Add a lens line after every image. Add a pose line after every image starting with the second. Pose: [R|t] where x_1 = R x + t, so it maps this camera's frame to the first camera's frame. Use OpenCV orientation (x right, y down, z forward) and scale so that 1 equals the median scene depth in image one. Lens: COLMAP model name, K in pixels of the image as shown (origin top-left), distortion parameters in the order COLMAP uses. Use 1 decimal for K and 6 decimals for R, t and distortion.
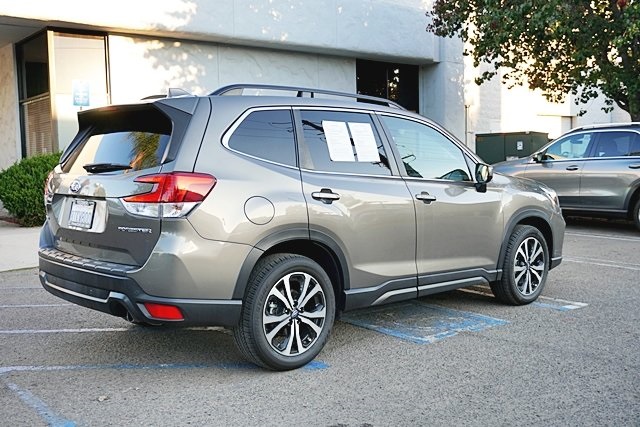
lens RADIAL K [[685.7, 0, 320.0], [0, 685.7, 213.5], [0, 0, 1]] dist [0.010568, -0.008204]
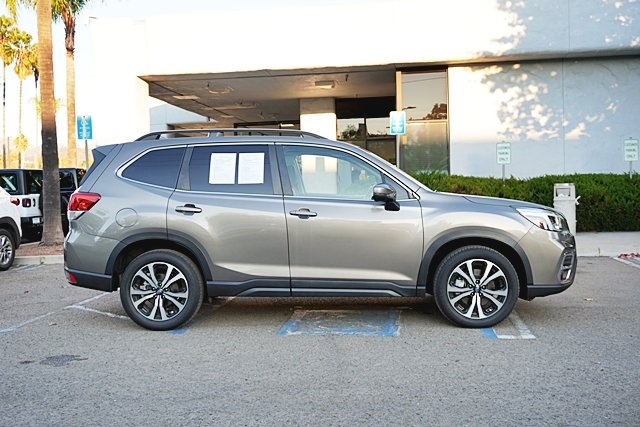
lens RADIAL K [[685.7, 0, 320.0], [0, 685.7, 213.5], [0, 0, 1]] dist [0.010568, -0.008204]
pose [[0.695182, 0.025529, -0.718381, 1.022631], [-0.041202, 0.999141, -0.004365, -0.019361], [0.717652, 0.032633, 0.695637, 0.204537]]
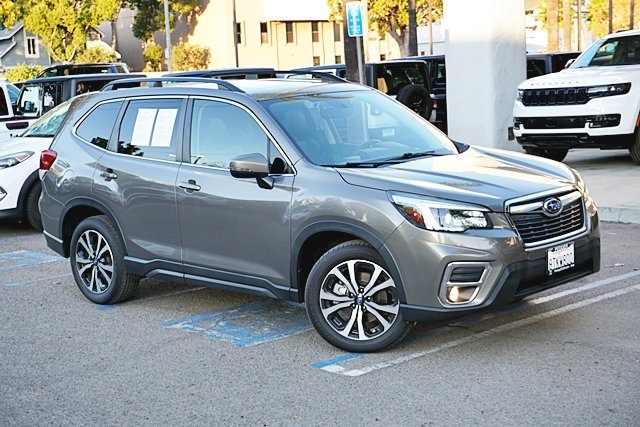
lens RADIAL K [[1119.3, 0, 320.0], [0, 1119.3, 213.5], [0, 0, 1]] dist [0.024467, -0.036123]
pose [[0.044783, 0.138722, -0.989318, 1.752070], [-0.022548, 0.990200, 0.137825, -0.209178], [0.998742, 0.016135, 0.047472, 1.115766]]
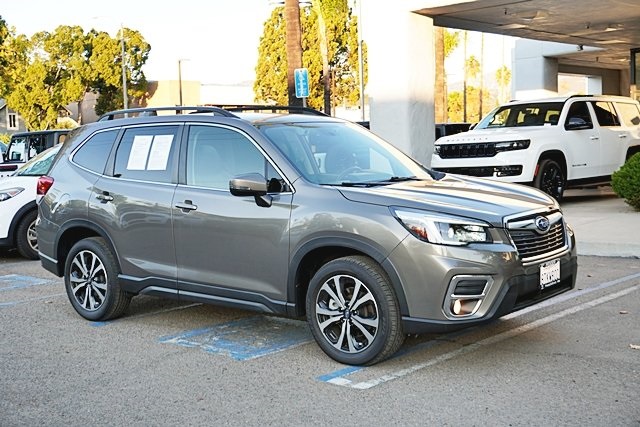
lens RADIAL K [[866.0, 0, 320.0], [0, 866.0, 213.5], [0, 0, 1]] dist [-0.010752, 0.058535]
pose [[0.136466, 0.089148, -0.986625, 1.464054], [-0.040187, 0.995621, 0.084403, -0.130449], [0.989829, 0.028132, 0.139451, 1.022591]]
